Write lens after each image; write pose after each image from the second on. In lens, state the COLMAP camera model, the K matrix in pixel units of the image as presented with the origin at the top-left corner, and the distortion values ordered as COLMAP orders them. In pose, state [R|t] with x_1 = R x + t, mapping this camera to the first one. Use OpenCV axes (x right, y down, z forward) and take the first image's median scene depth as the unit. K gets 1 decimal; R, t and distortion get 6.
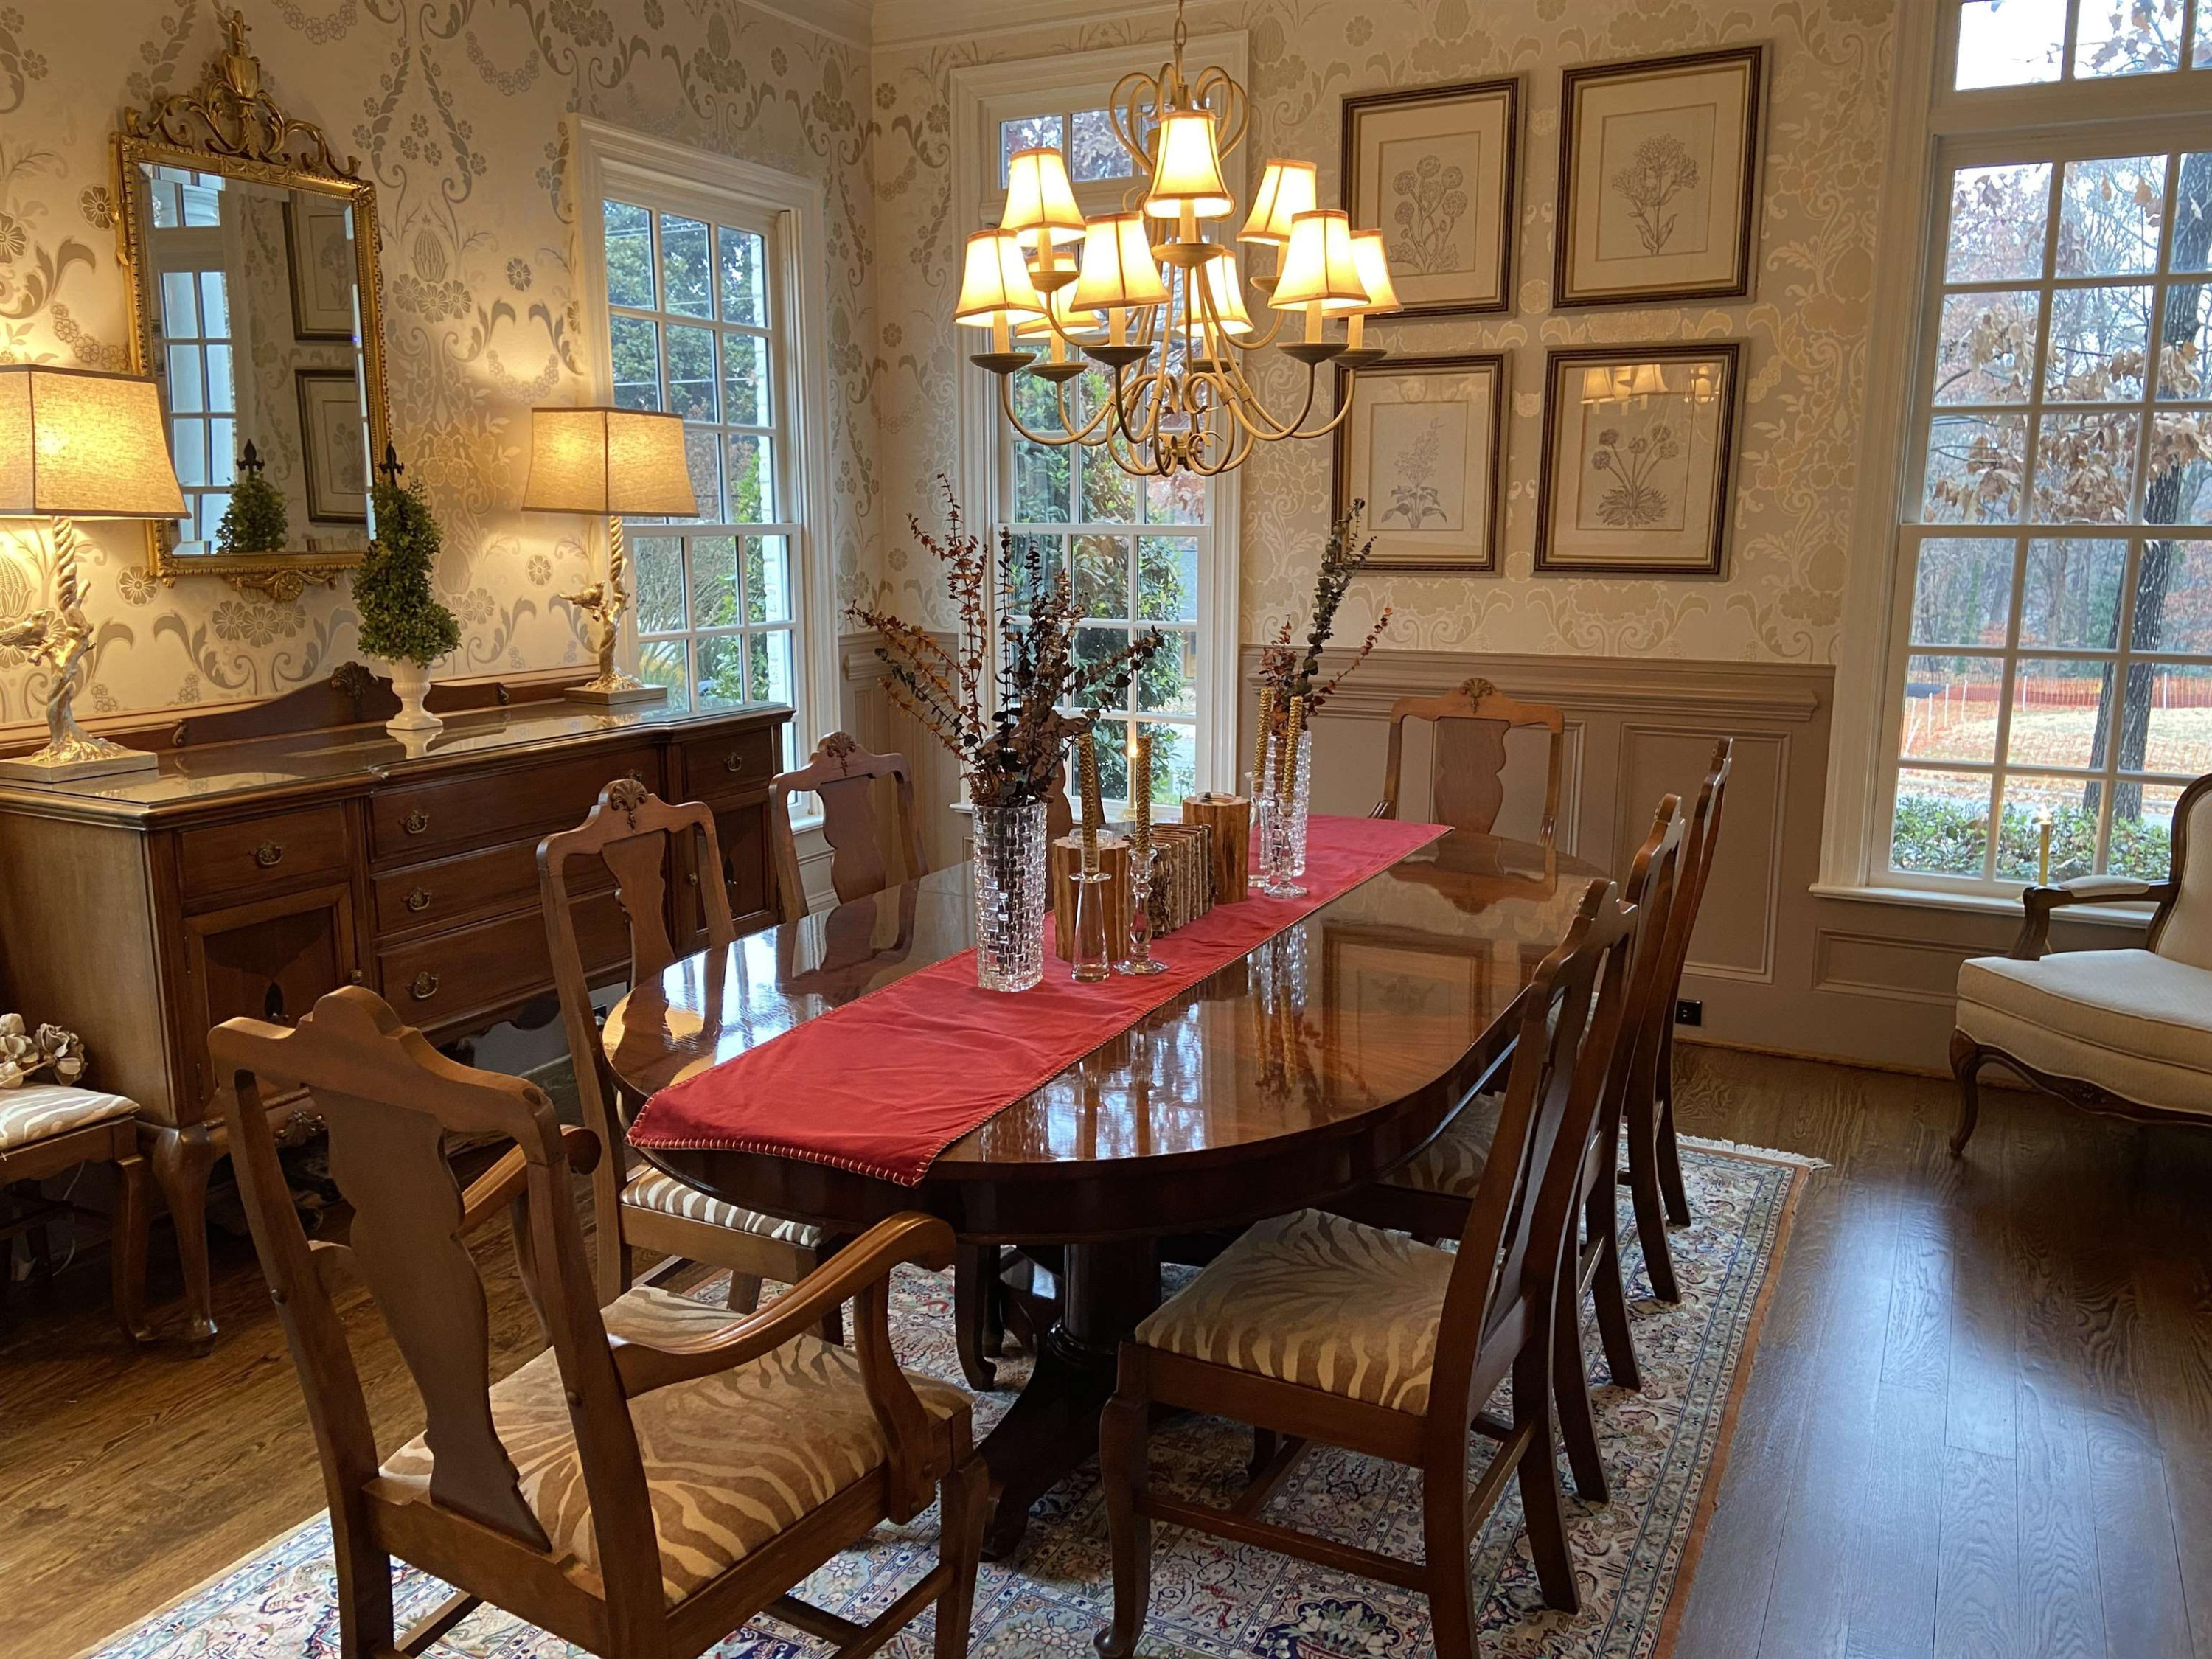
lens RADIAL K [[1693.6, 0, 1104.6], [0, 1693.6, 824.1], [0, 0, 1]] dist [0.009478, 0.001415]
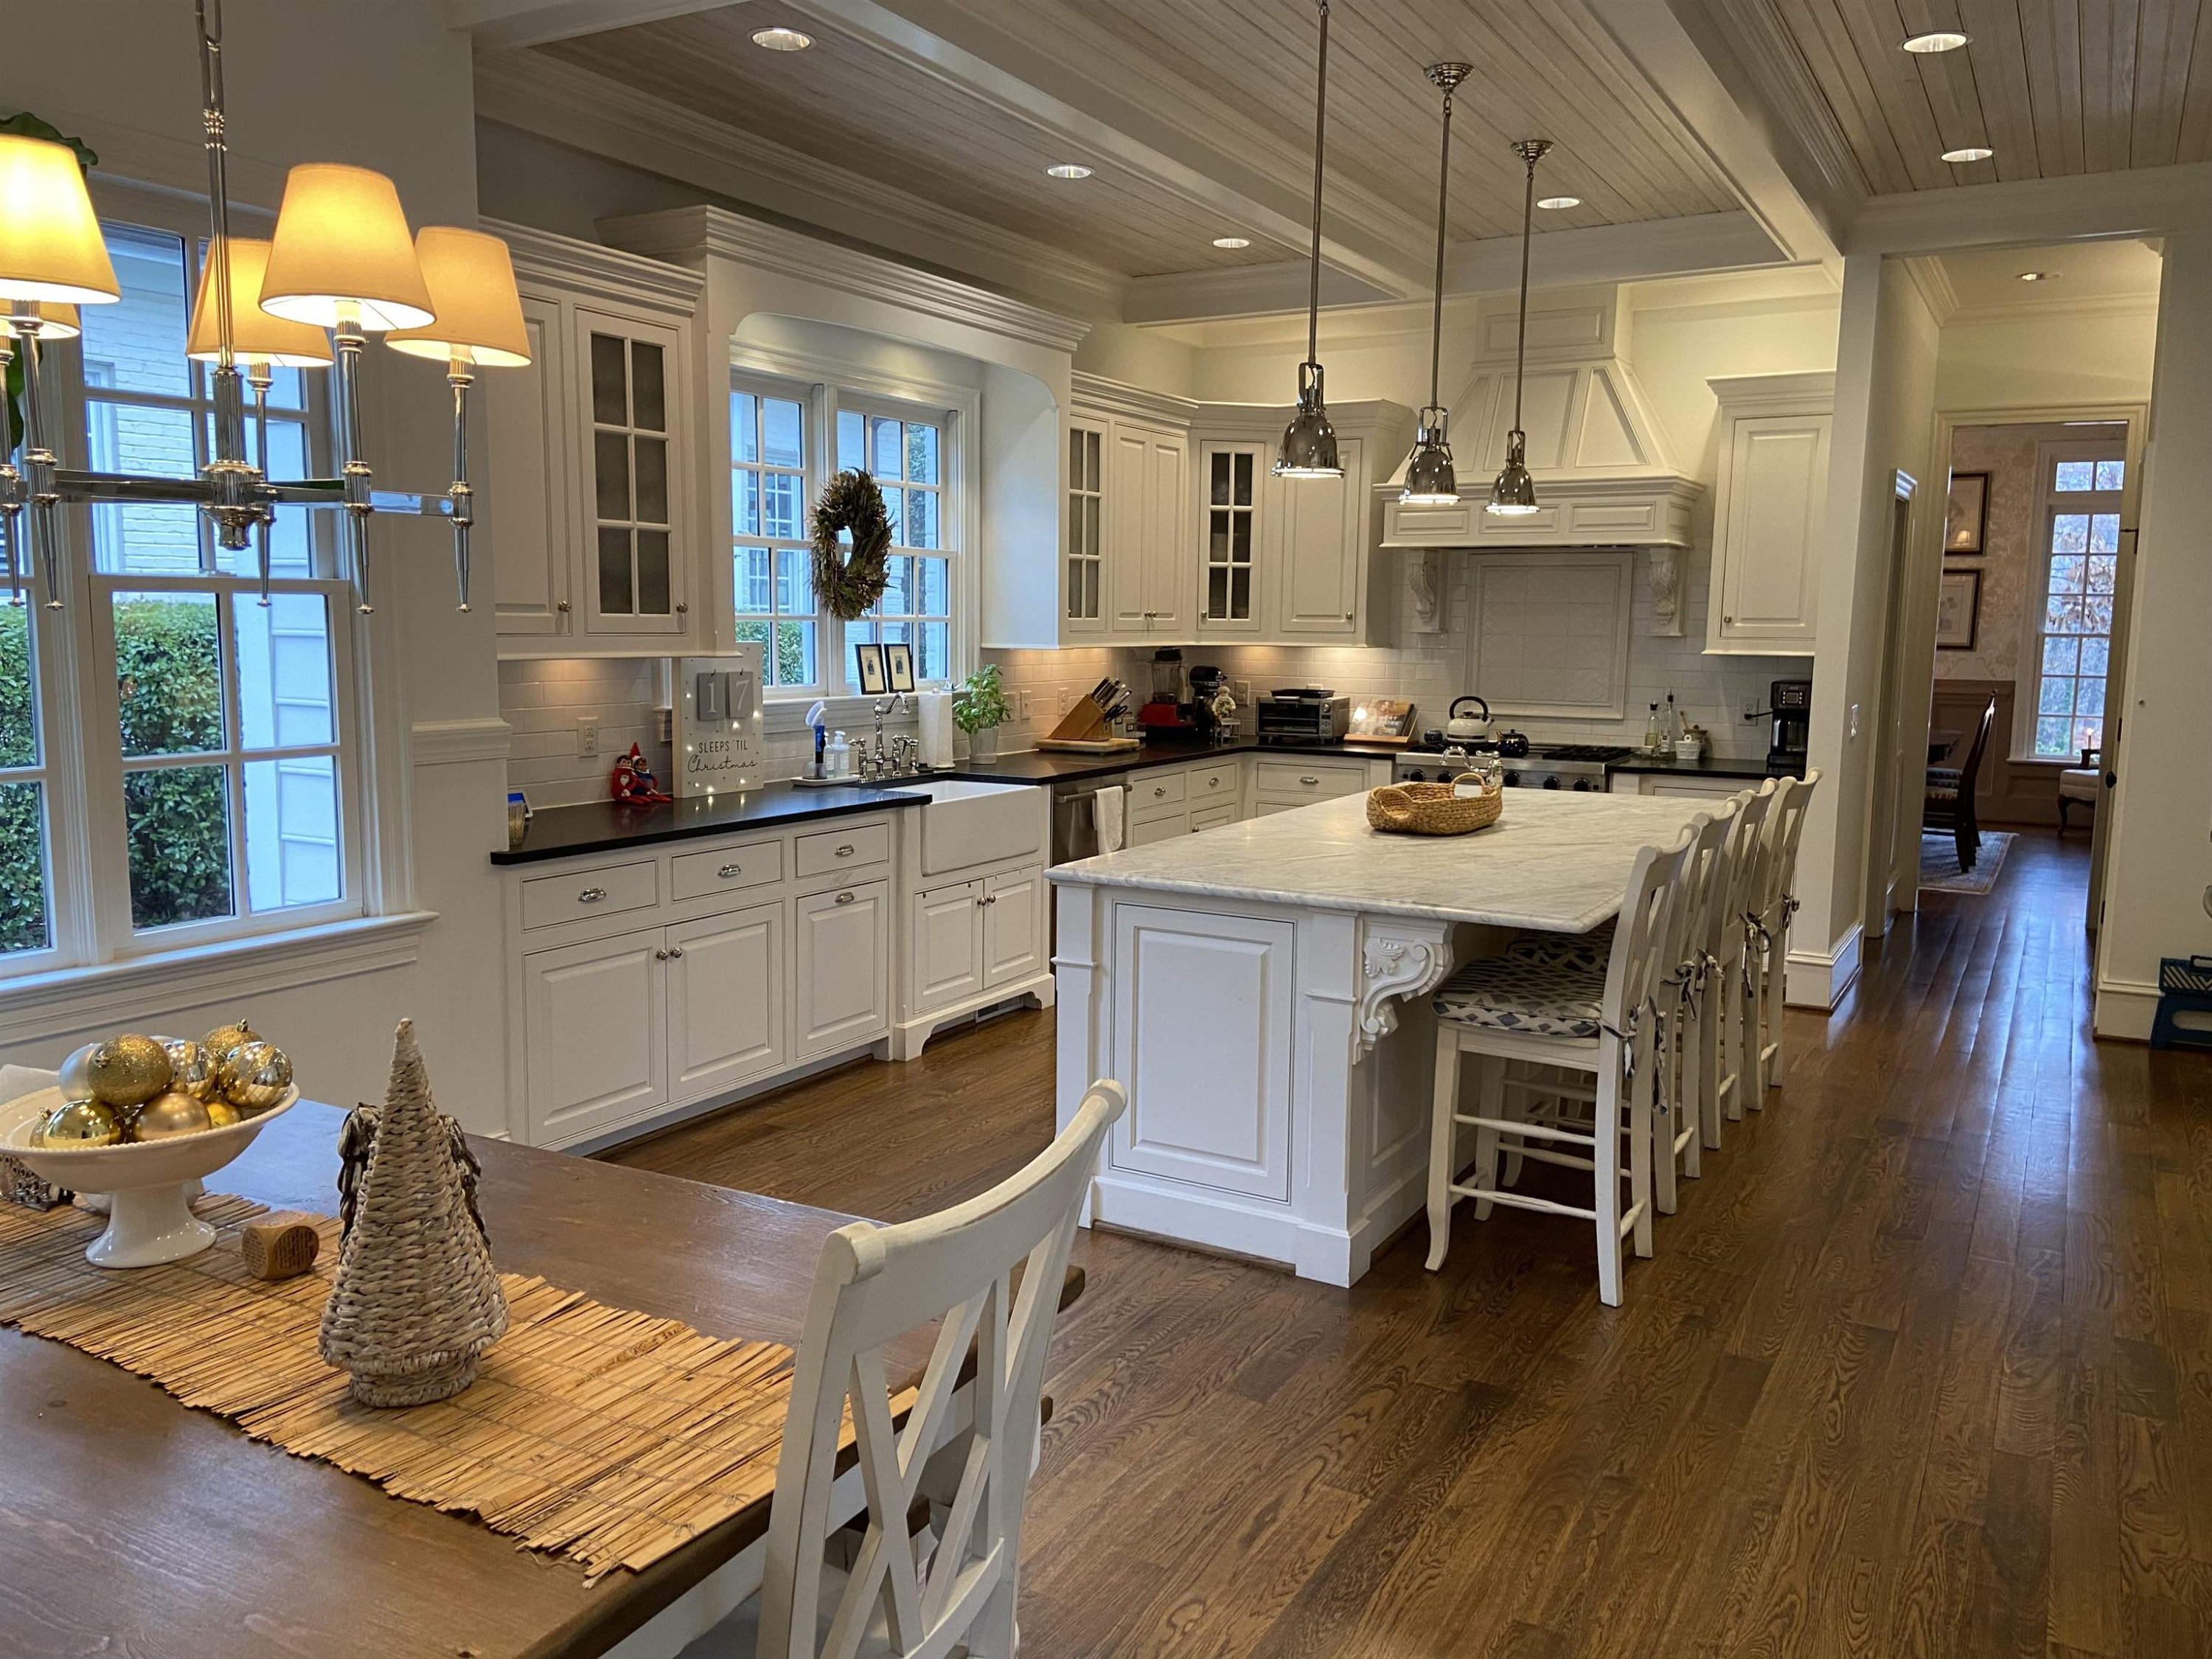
lens RADIAL K [[1693.6, 0, 1107.1], [0, 1693.6, 830.4], [0, 0, 1]] dist [0.009478, 0.001415]
pose [[0.998417, 0.016167, -0.053877, -0.932179], [-0.019274, 0.998151, -0.057649, 0.349719], [0.052846, 0.058596, 0.996882, -1.906289]]
